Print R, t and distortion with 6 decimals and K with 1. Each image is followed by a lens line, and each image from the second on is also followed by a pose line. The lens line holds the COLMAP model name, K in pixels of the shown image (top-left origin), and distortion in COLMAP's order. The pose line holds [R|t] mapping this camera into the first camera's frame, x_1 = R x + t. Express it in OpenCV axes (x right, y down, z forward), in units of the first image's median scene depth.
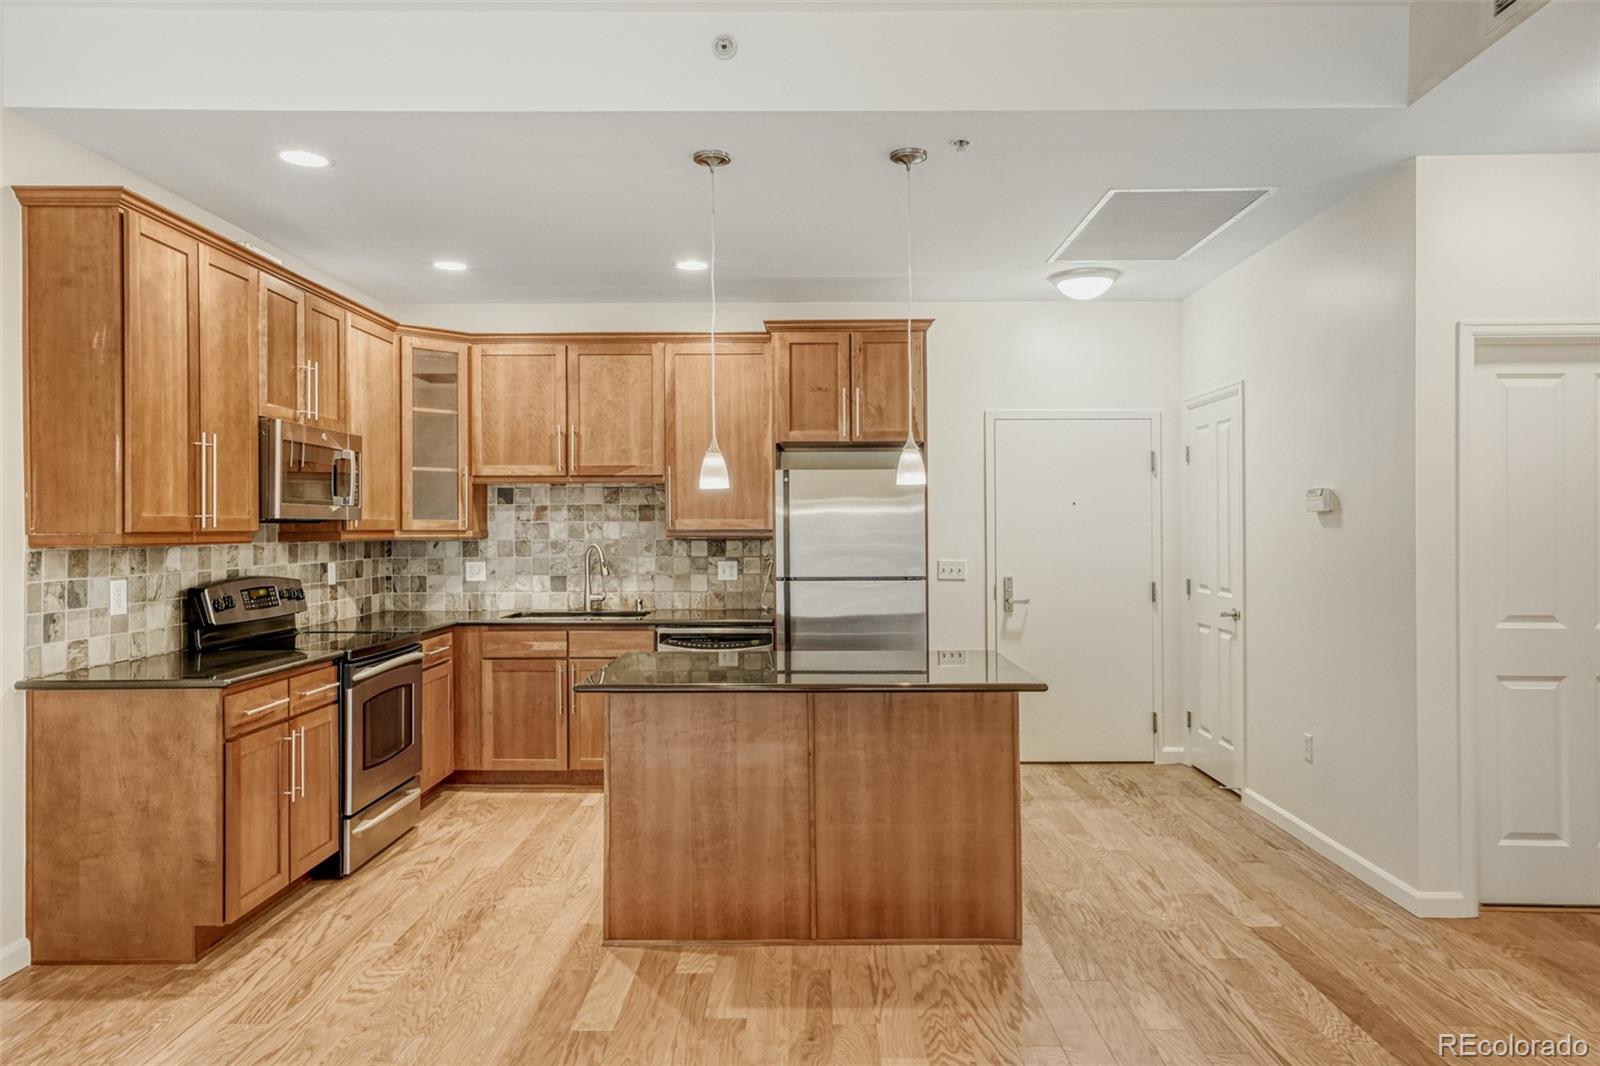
lens RADIAL K [[1007.8, 0, 793.2], [0, 1007.8, 531.1], [0, 0, 1]] dist [0.000332, 0.020465]
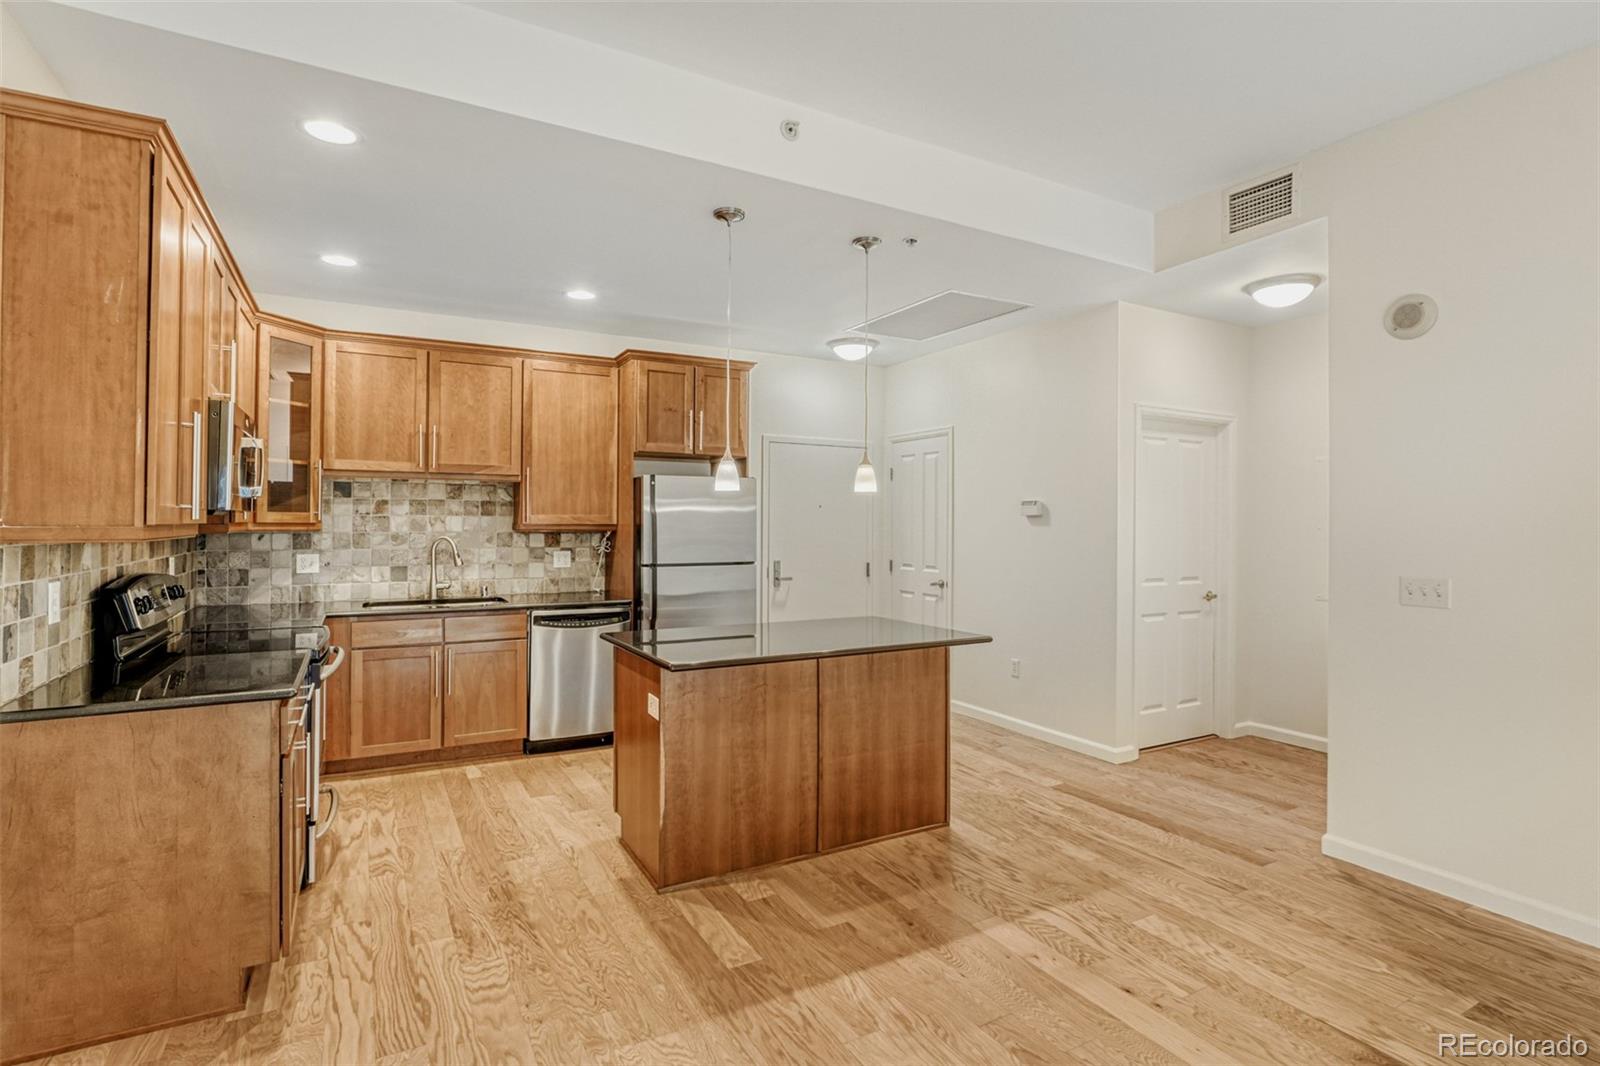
lens RADIAL K [[774.8, 0, 778.3], [0, 774.8, 520.3], [0, 0, 1]] dist [-0.025199, 0.009464]
pose [[0.876582, 0.008887, 0.481170, -0.415890], [-0.006340, 0.999956, -0.006918, -0.001388], [-0.481210, 0.003014, 0.876600, 0.152716]]
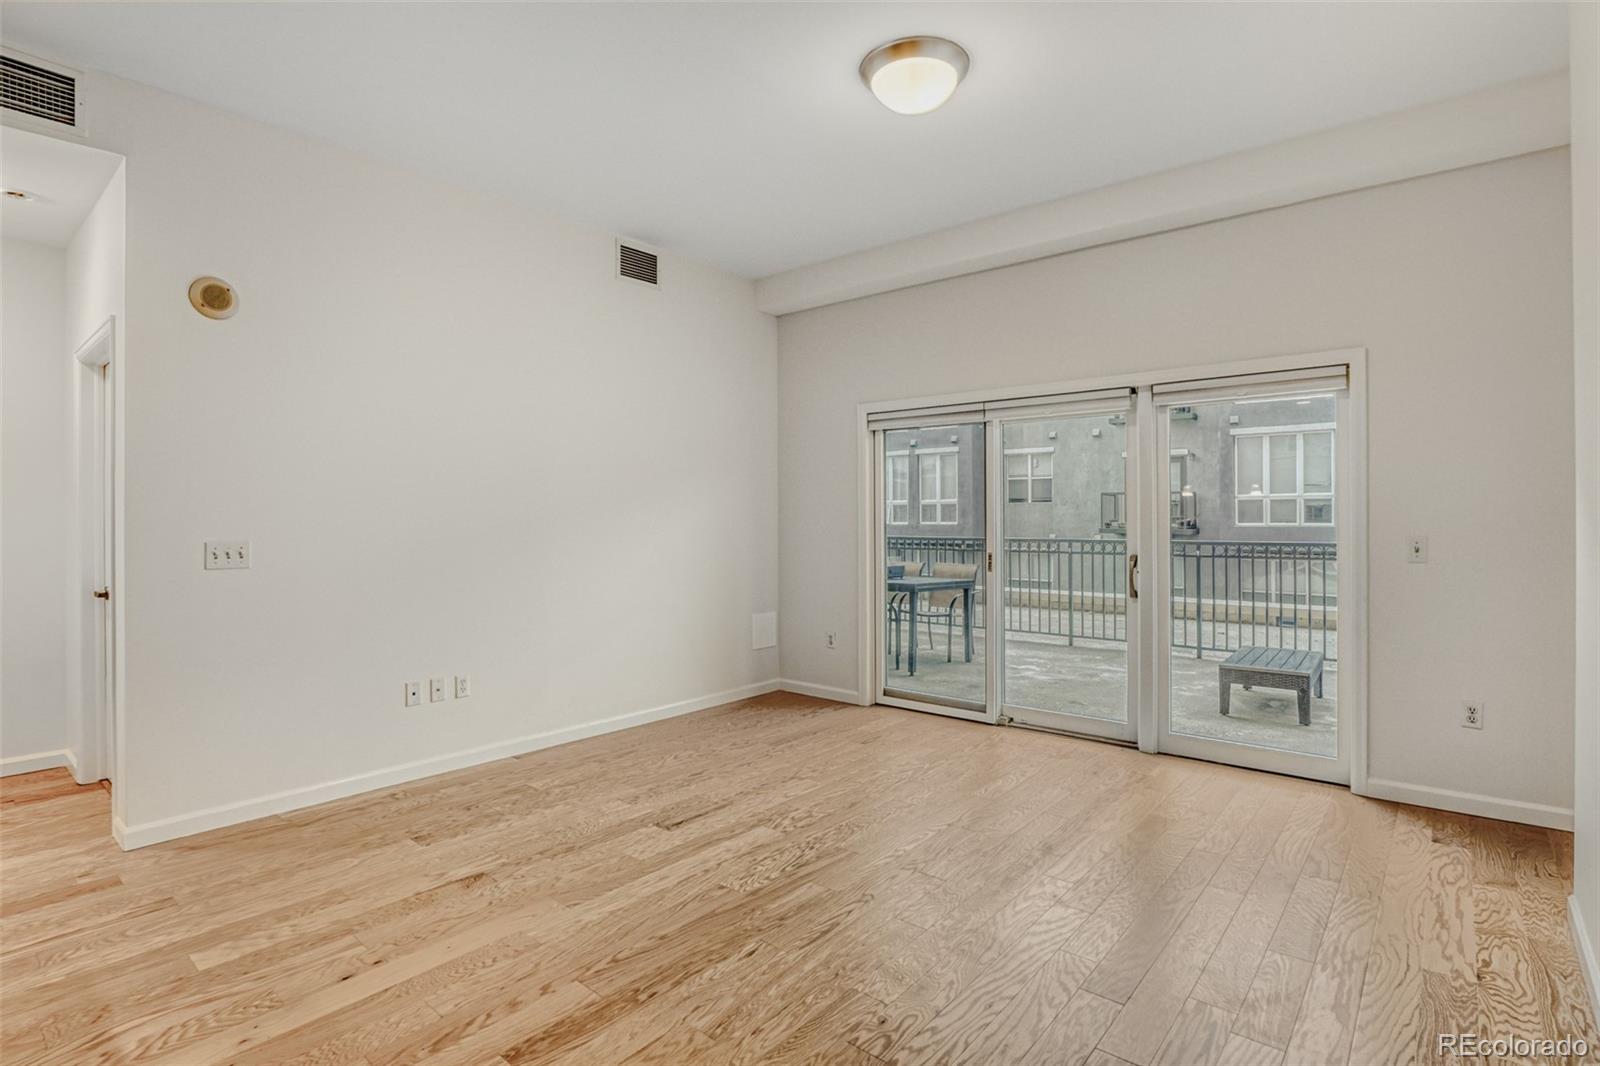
lens RADIAL K [[796.5, 0, 813.6], [0, 796.5, 516.9], [0, 0, 1]] dist [-0.031144, 0.008486]
pose [[-0.775369, 0.006002, 0.631480, -0.513279], [0.004208, 0.999982, -0.004337, 0.024180], [-0.631495, -0.000705, -0.775380, 0.747822]]
